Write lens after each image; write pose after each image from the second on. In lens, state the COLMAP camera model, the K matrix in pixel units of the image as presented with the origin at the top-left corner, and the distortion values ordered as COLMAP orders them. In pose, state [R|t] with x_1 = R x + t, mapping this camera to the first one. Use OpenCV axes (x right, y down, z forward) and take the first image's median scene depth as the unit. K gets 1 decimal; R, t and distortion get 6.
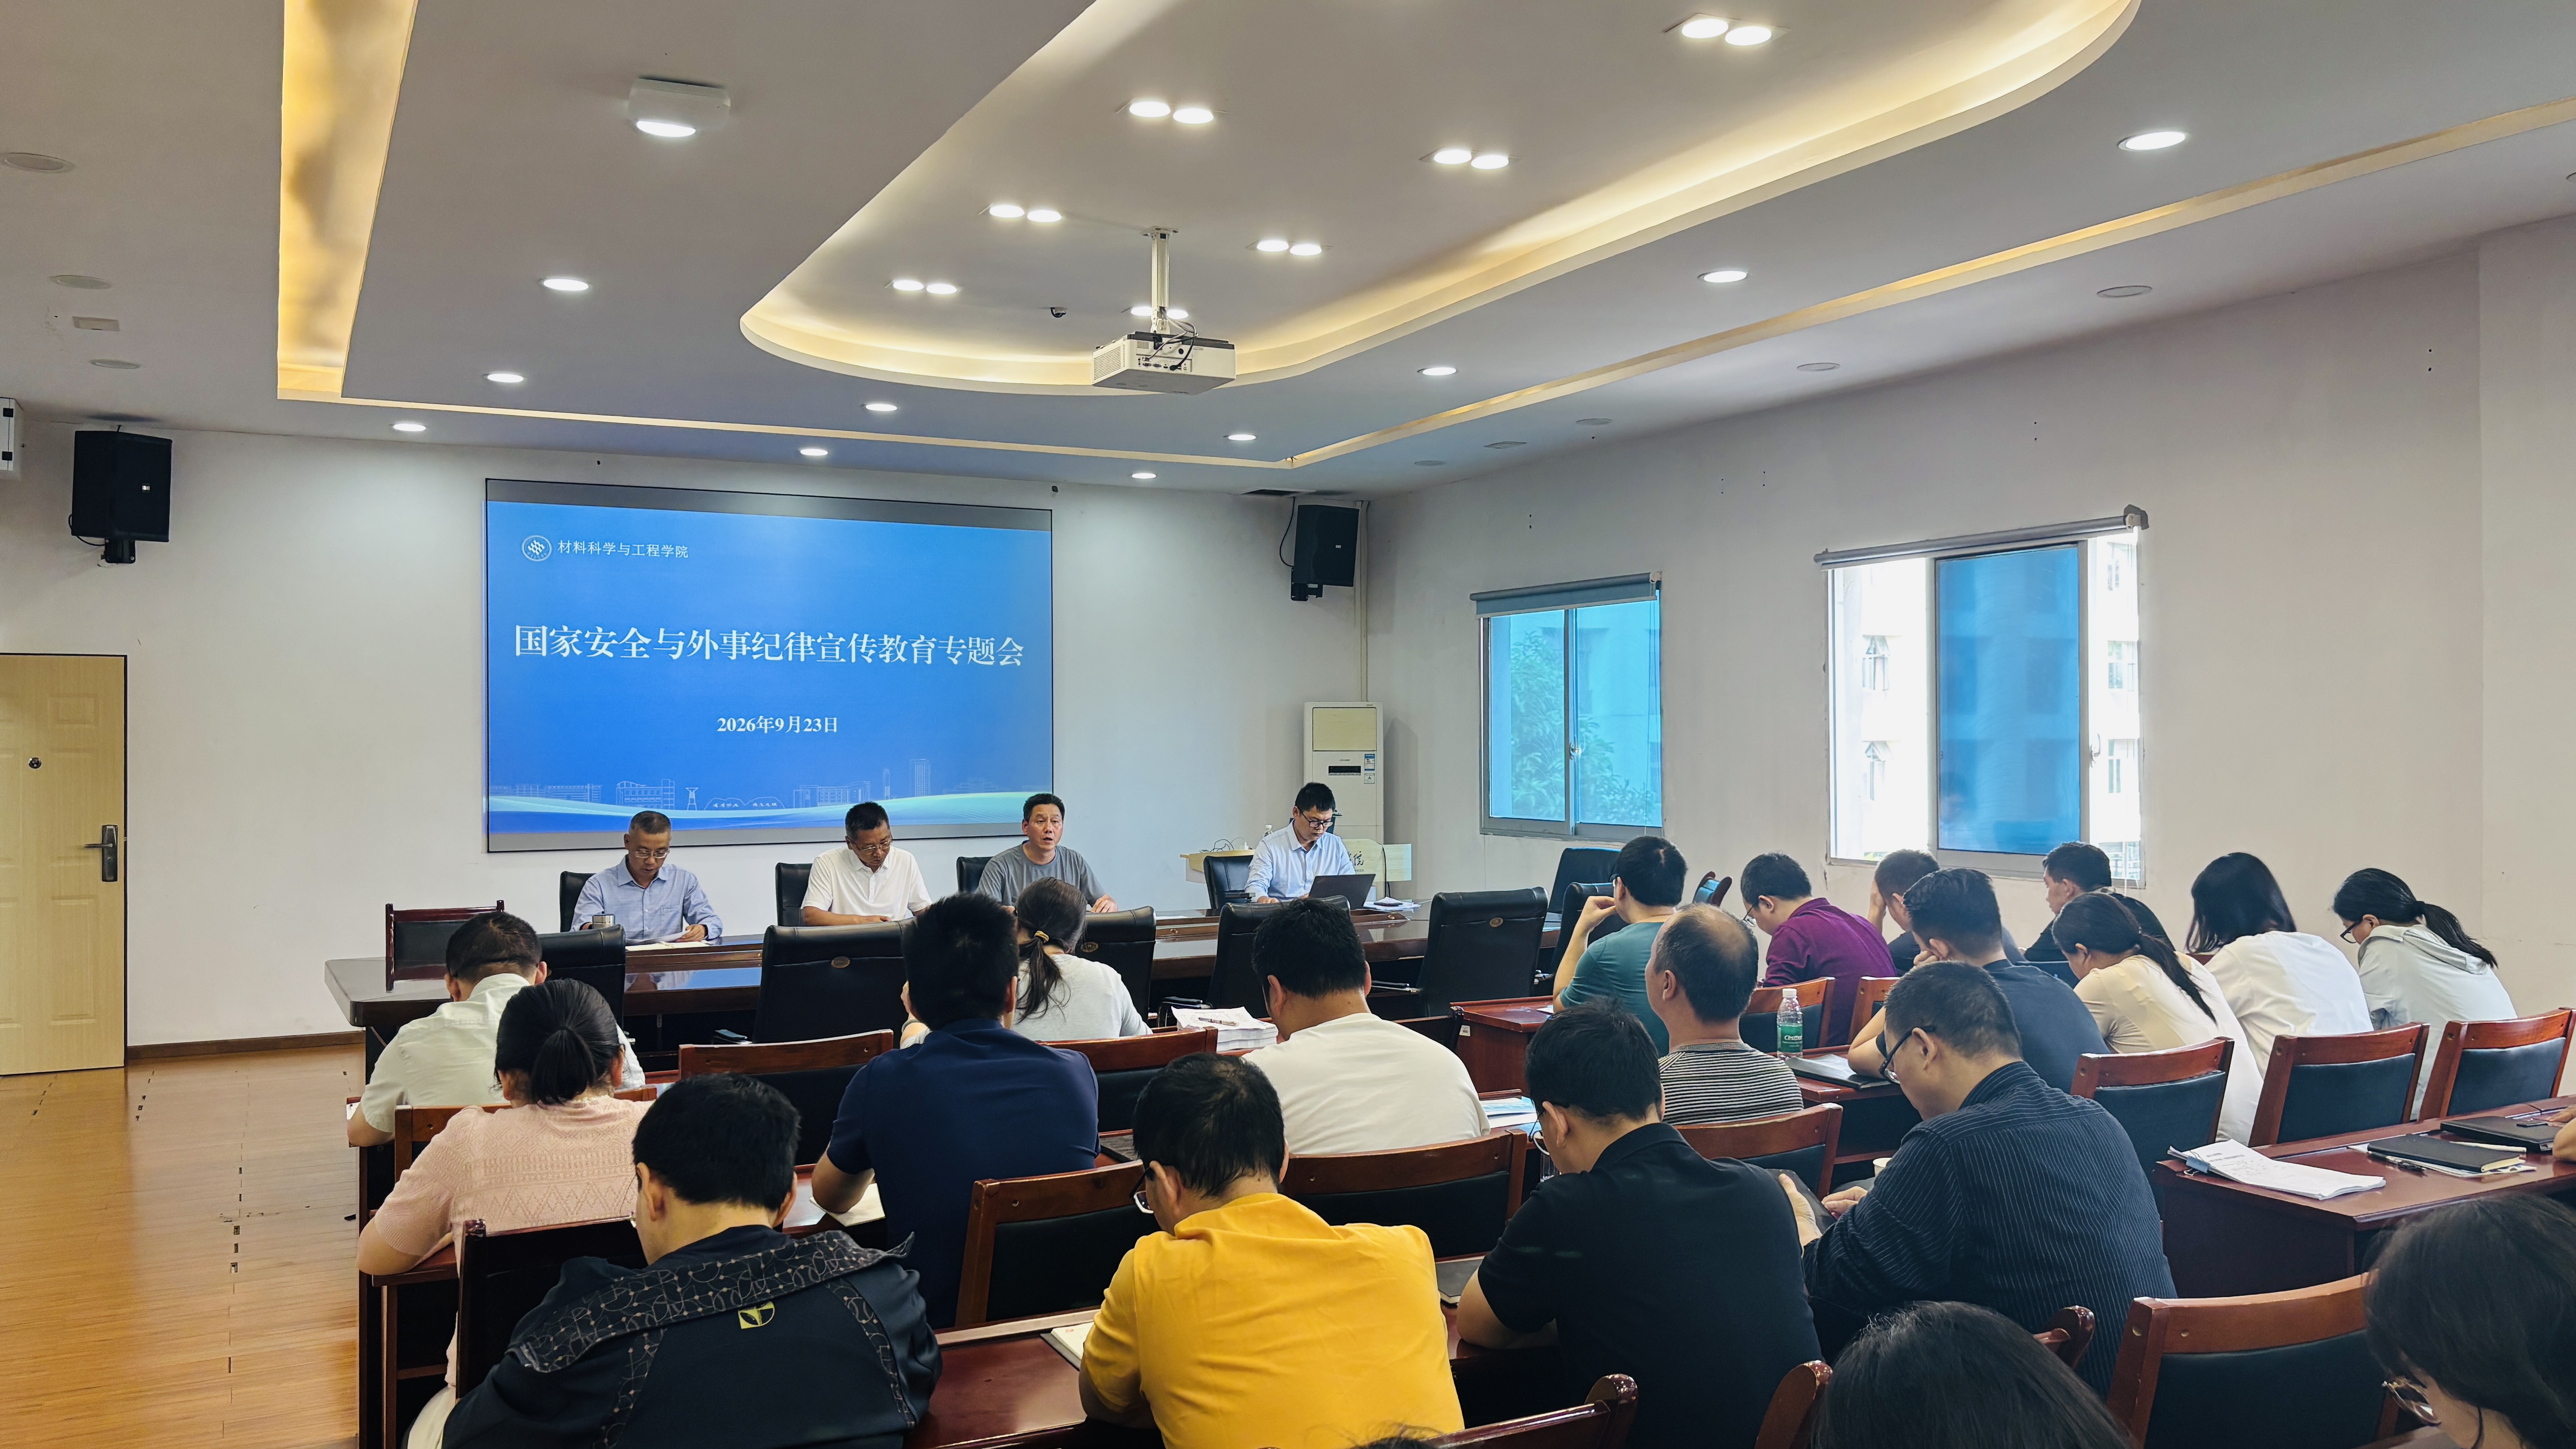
lens RADIAL K [[1933.0, 0, 1299.0], [0, 1933.0, 732.7], [0, 0, 1]] dist [0.043712, -0.048946]
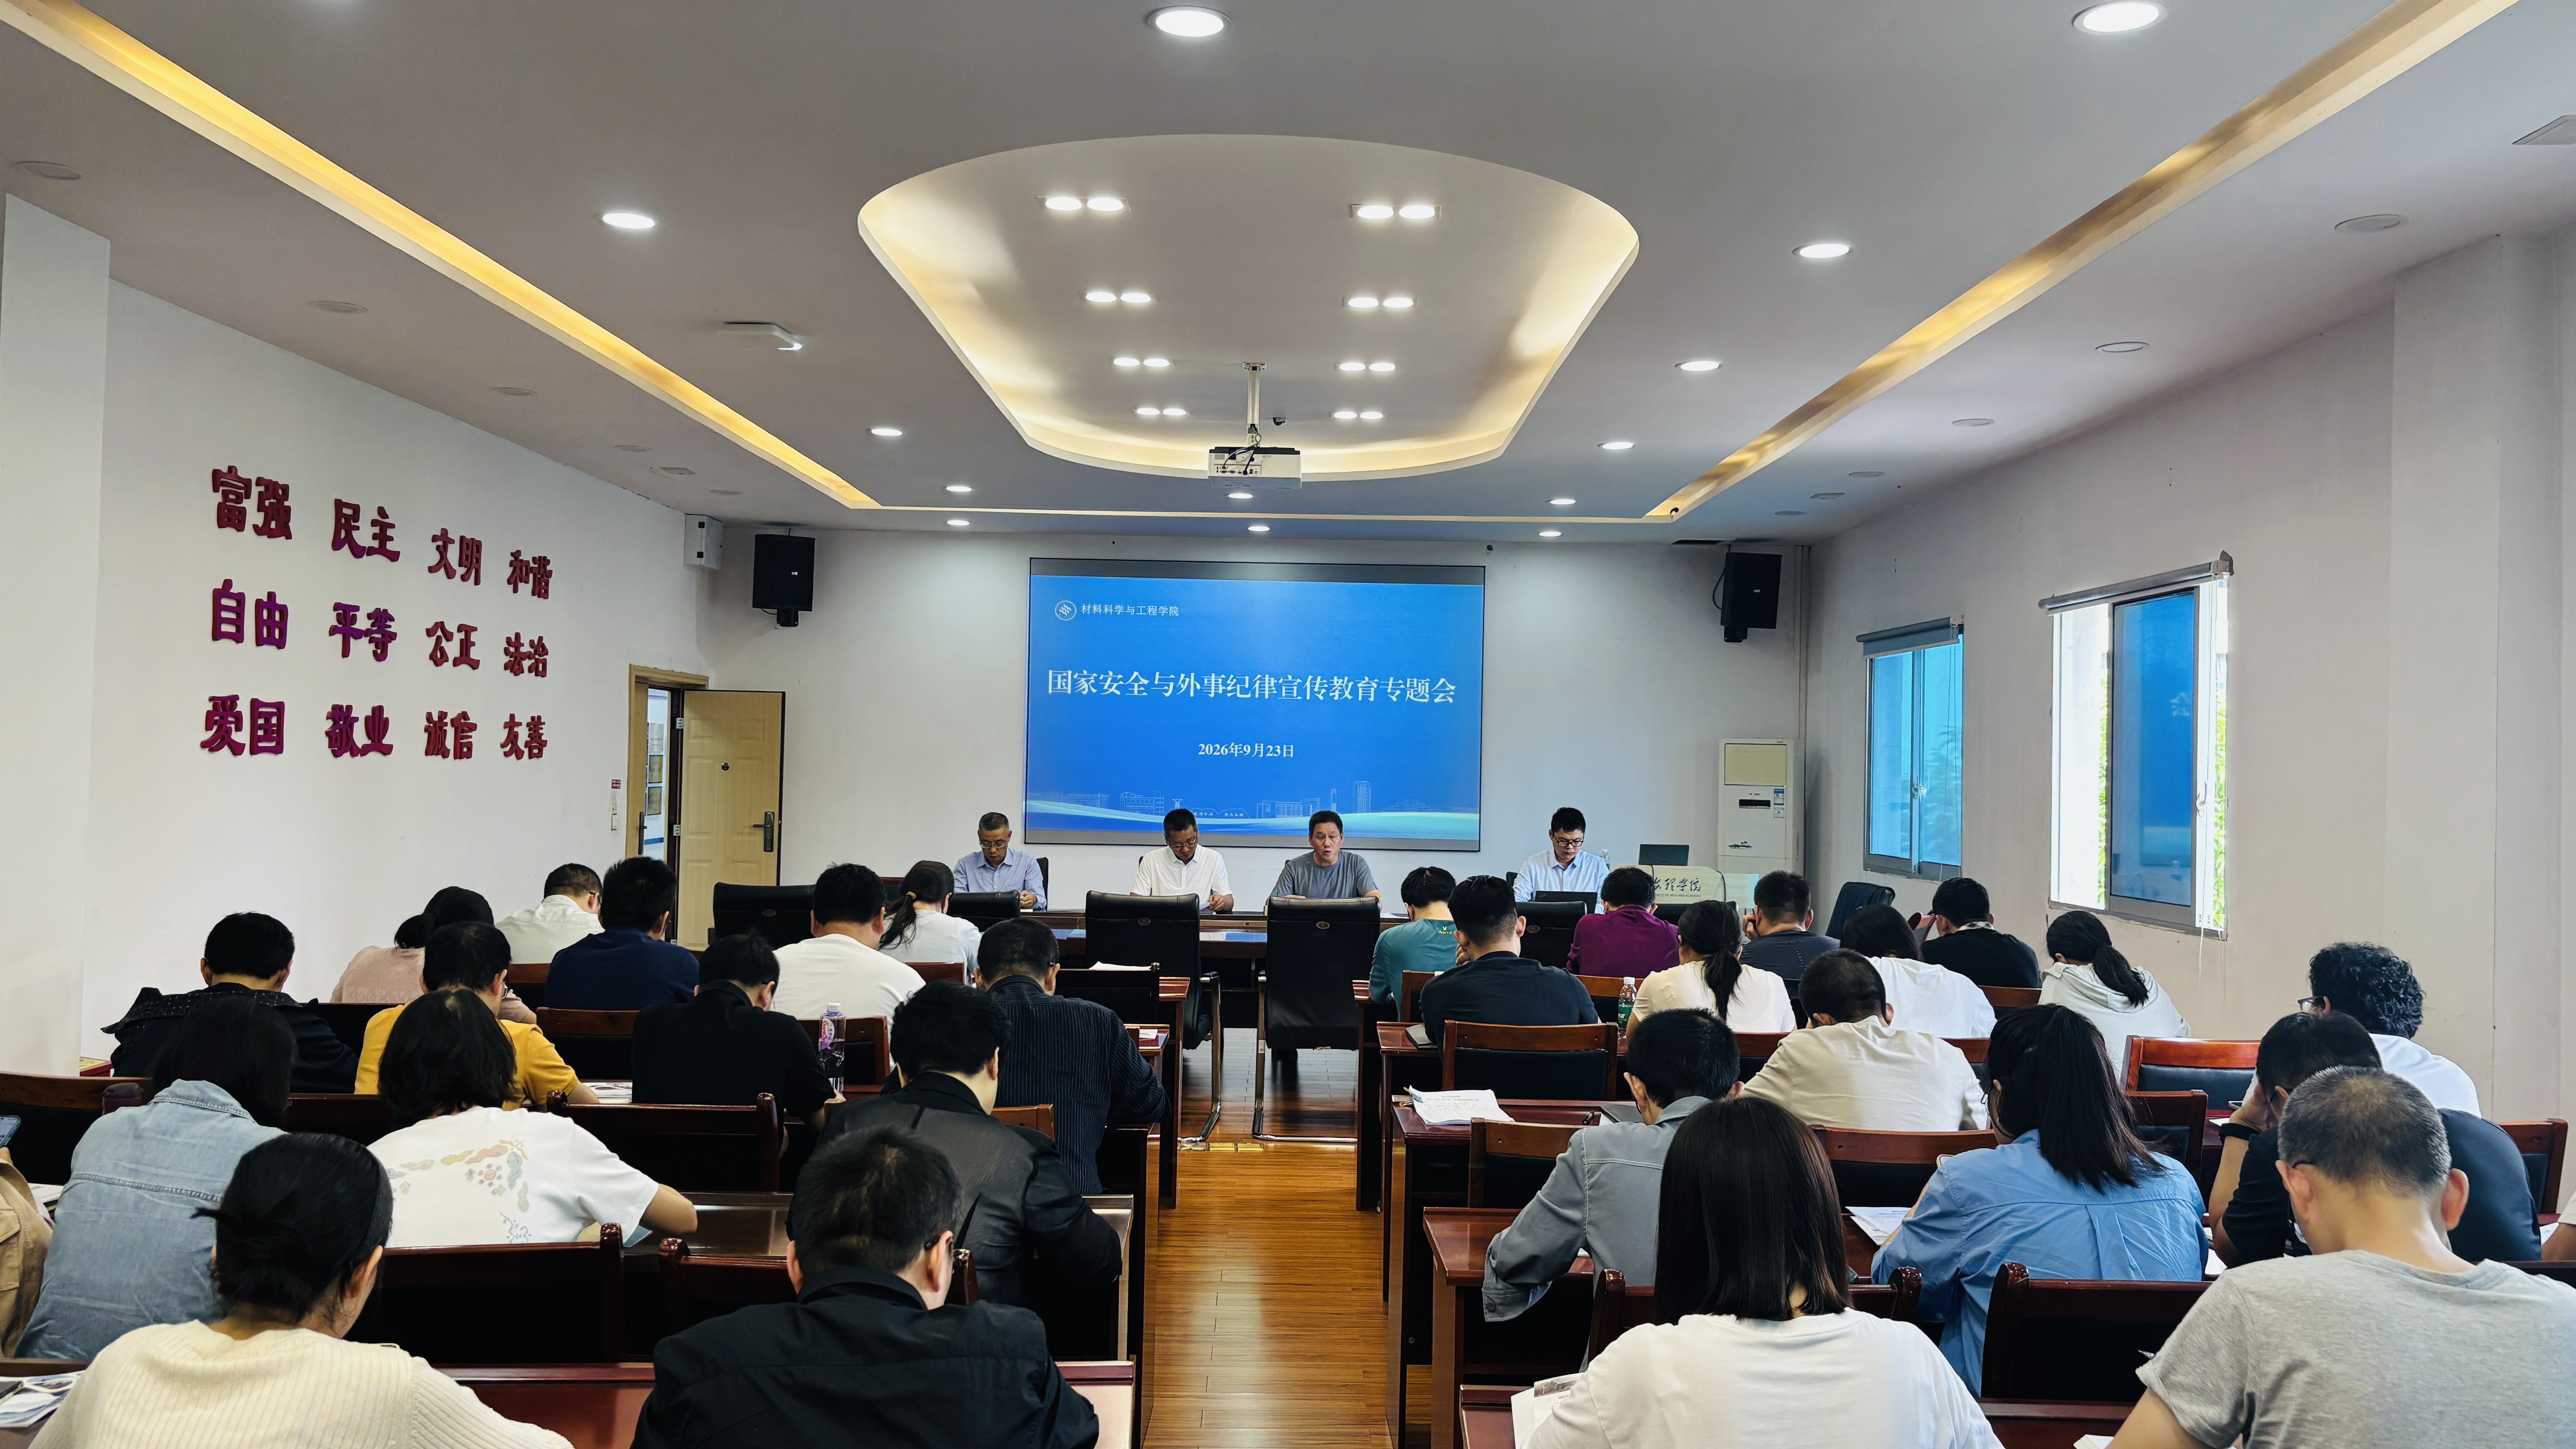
lens RADIAL K [[1933.0, 0, 1291.7], [0, 1933.0, 720.1], [0, 0, 1]] dist [0.043712, -0.048946]
pose [[0.885410, 0.011534, -0.464668, 0.380608], [-0.021815, 0.999622, -0.016757, -0.003848], [0.464299, 0.024974, 0.885326, -0.071376]]
